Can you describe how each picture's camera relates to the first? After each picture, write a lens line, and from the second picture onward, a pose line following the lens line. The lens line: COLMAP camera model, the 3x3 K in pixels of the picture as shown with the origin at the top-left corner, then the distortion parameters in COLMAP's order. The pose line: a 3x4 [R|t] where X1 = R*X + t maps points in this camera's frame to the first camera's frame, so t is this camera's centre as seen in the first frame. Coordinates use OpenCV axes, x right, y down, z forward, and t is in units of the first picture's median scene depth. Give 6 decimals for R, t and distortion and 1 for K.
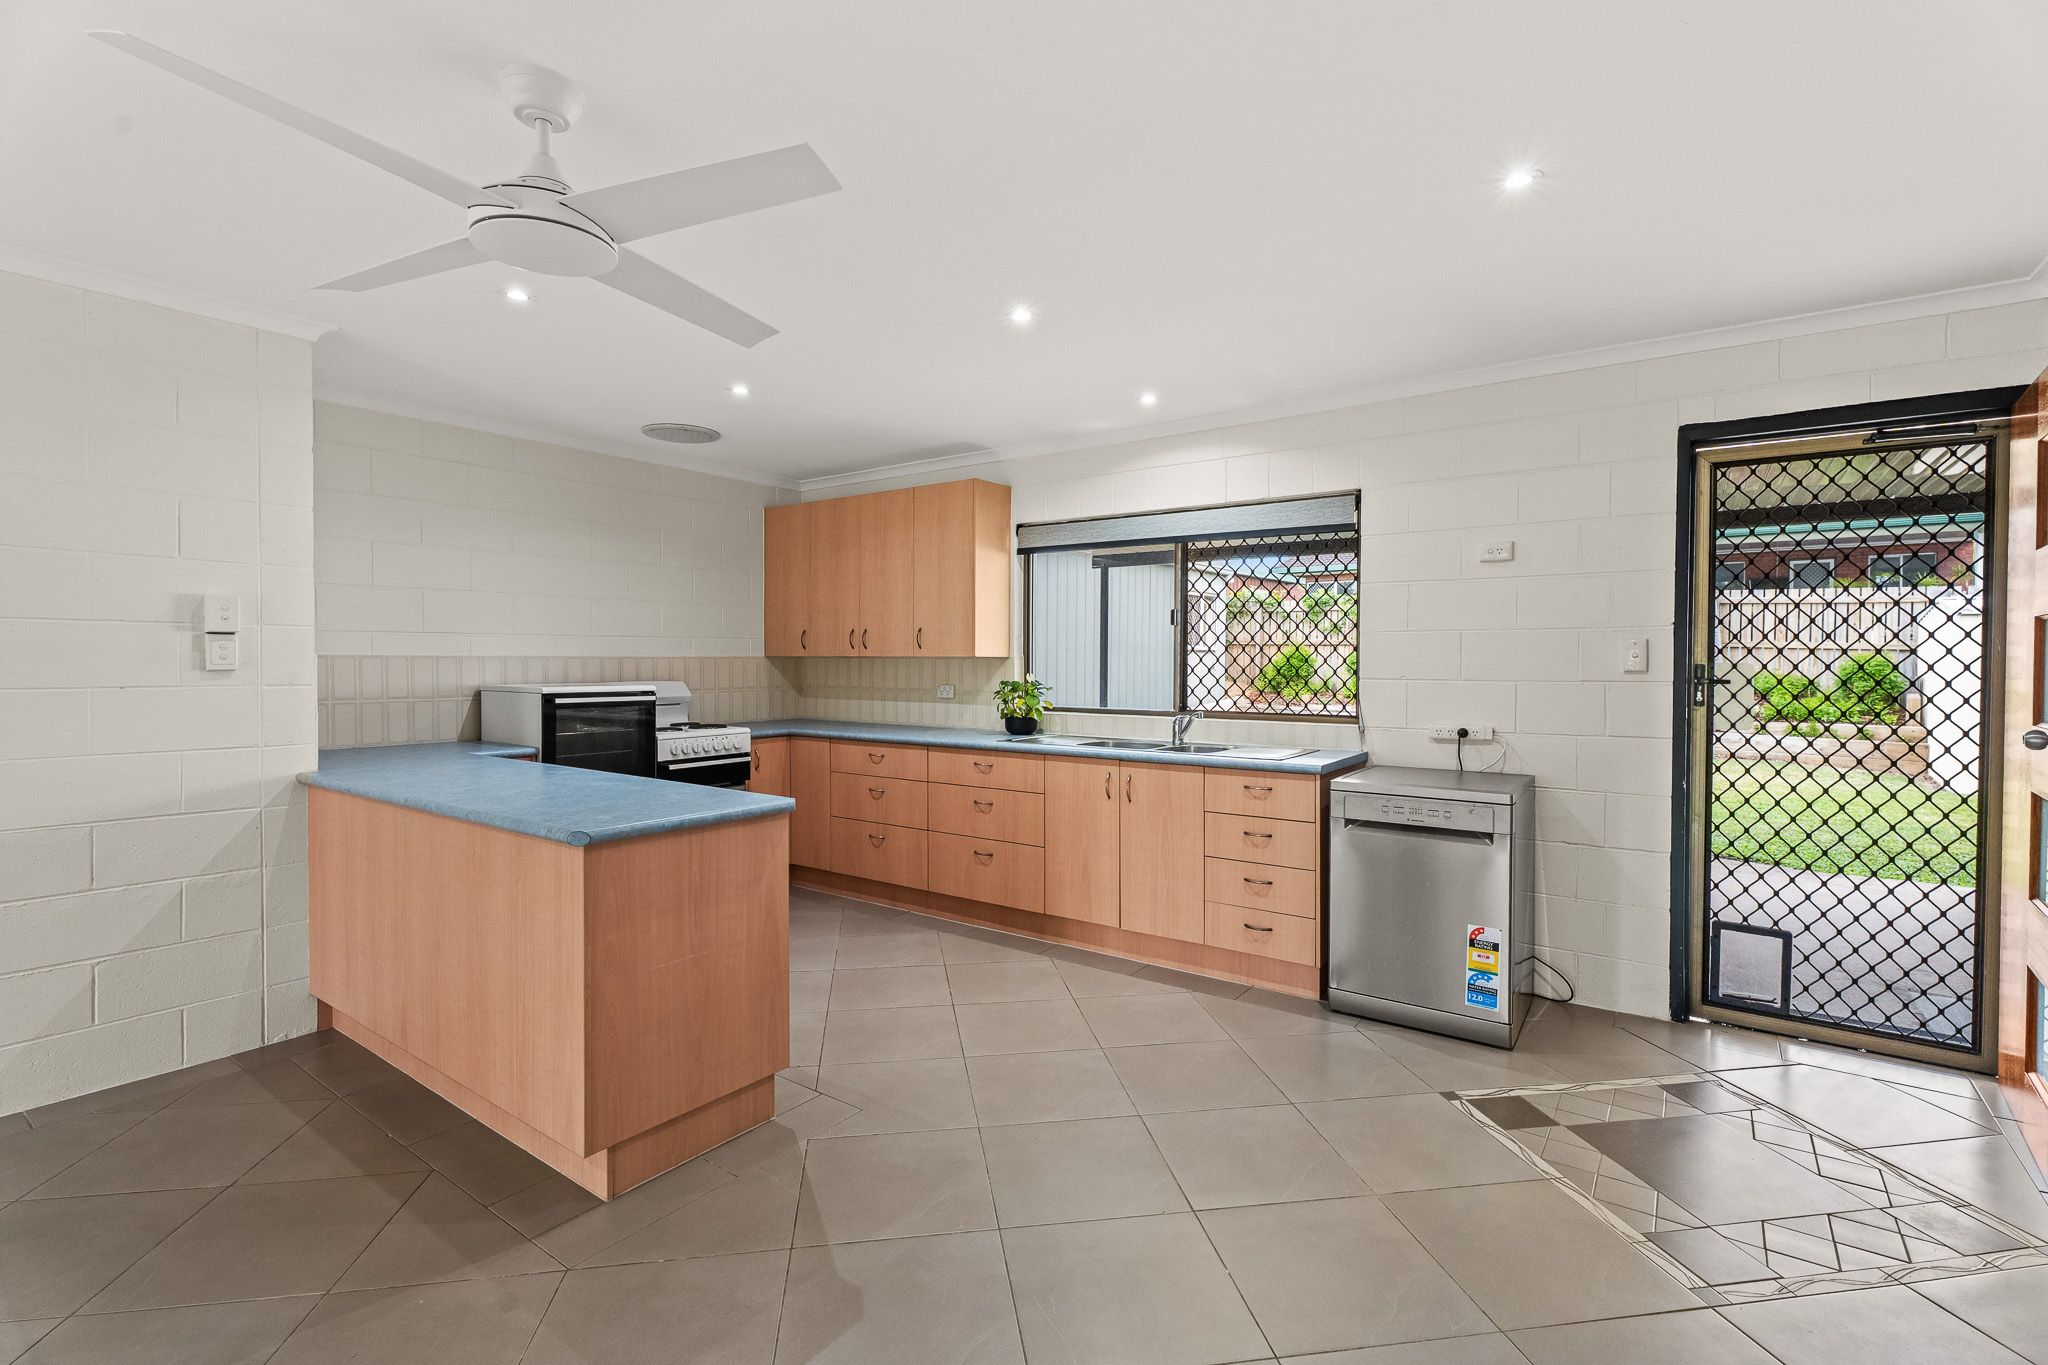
lens RADIAL K [[922.0, 0, 1012.7], [0, 922.0, 676.7], [0, 0, 1]] dist [0.003730, -0.001926]
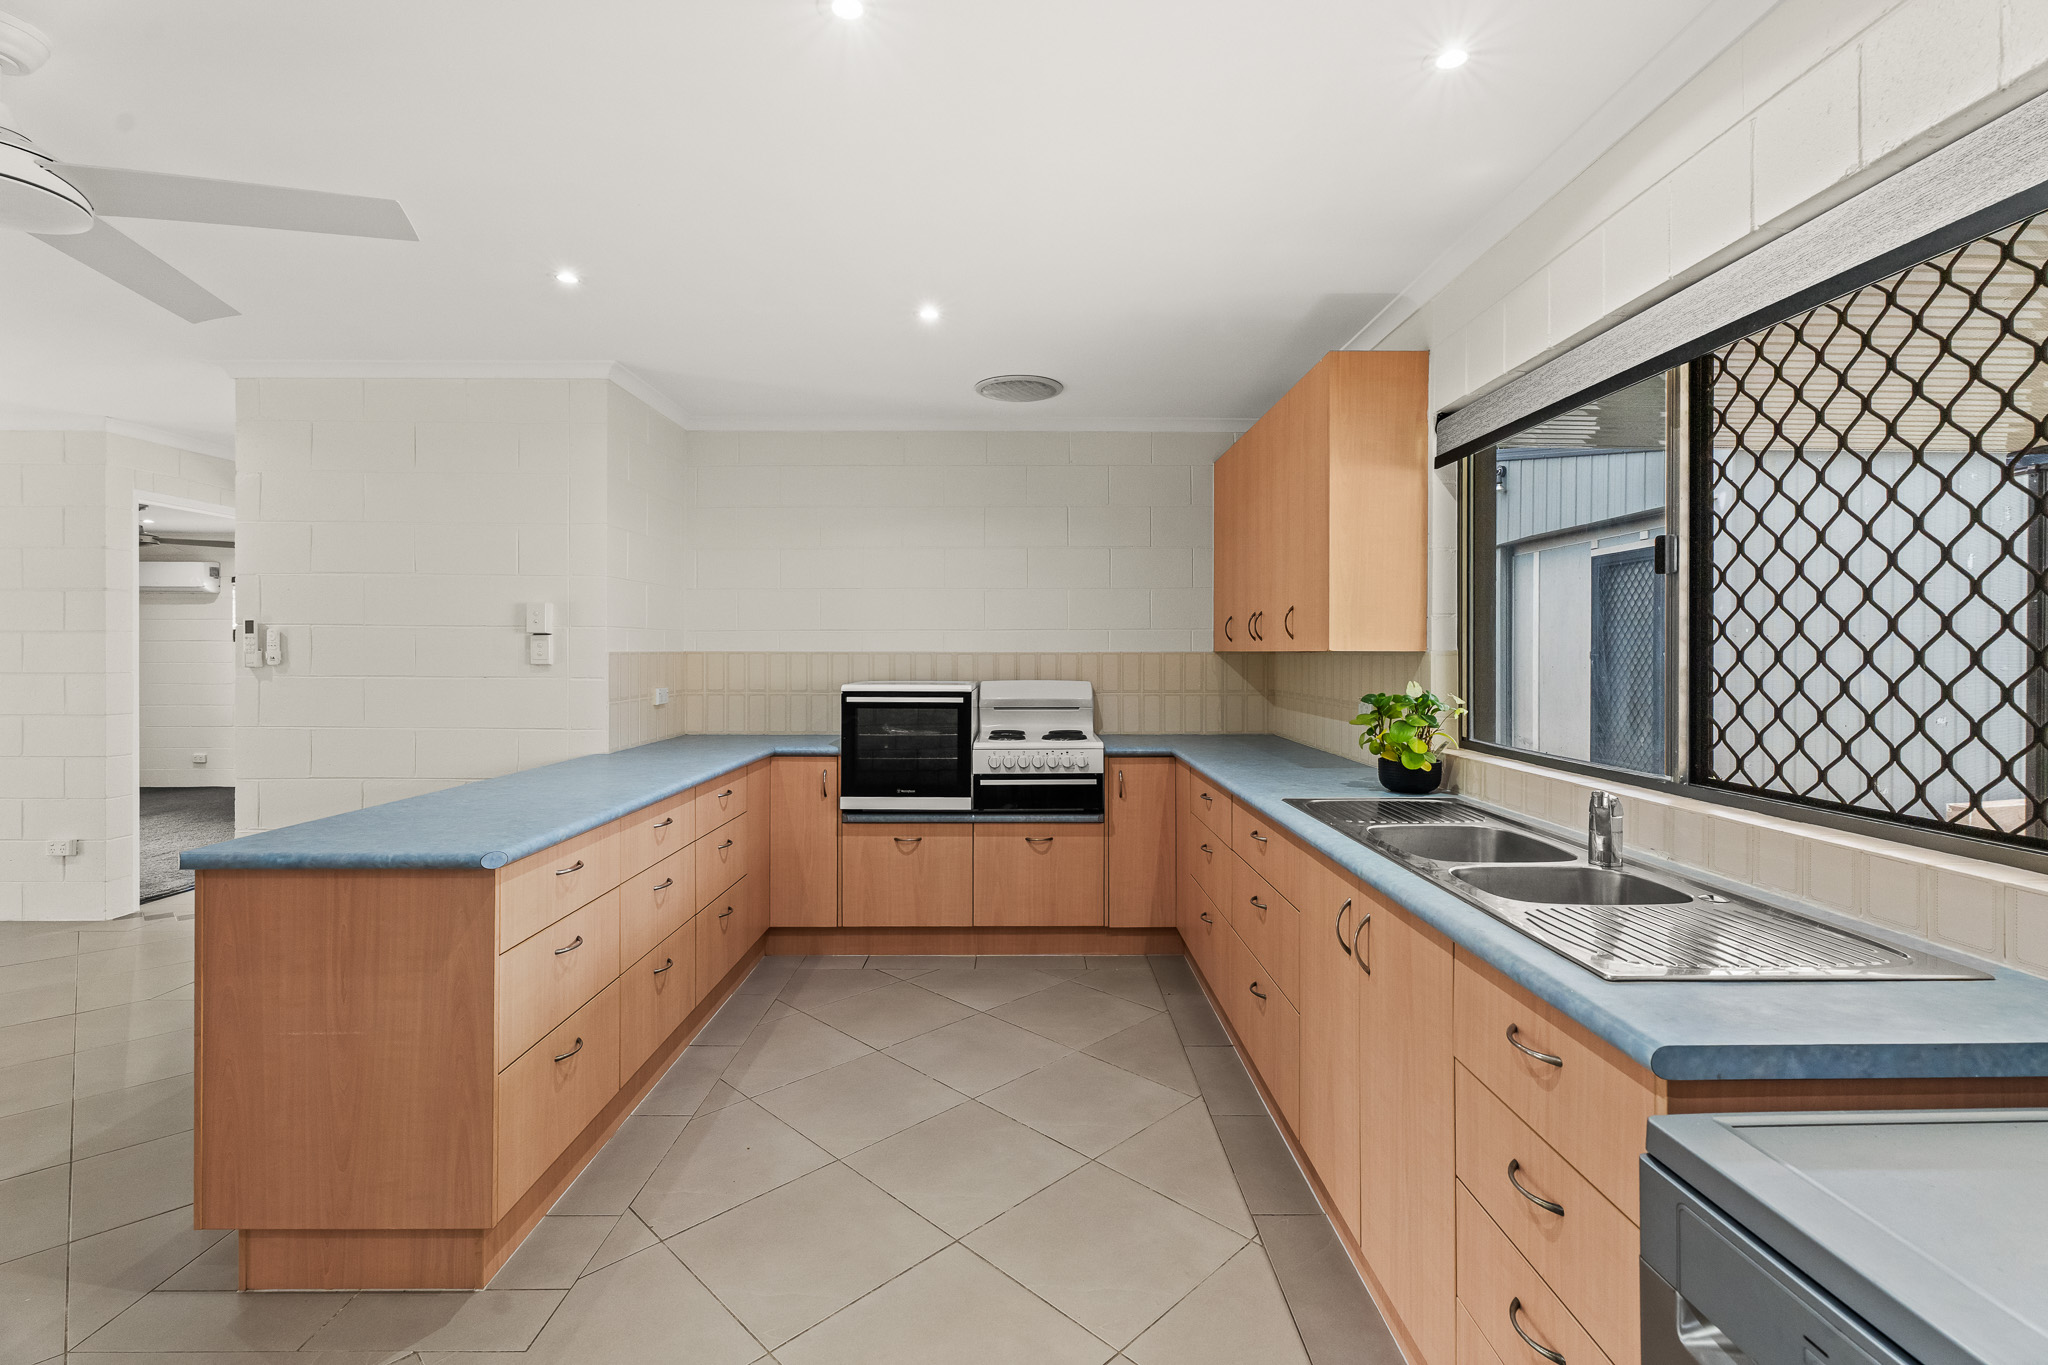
lens RADIAL K [[922.0, 0, 1030.3], [0, 922.0, 654.9], [0, 0, 1]] dist [0.003730, -0.001926]
pose [[0.602509, -0.000495, -0.798112, 0.335635], [-0.014484, 0.999828, -0.011554, -0.009999], [0.797980, 0.018521, 0.602399, 0.521644]]
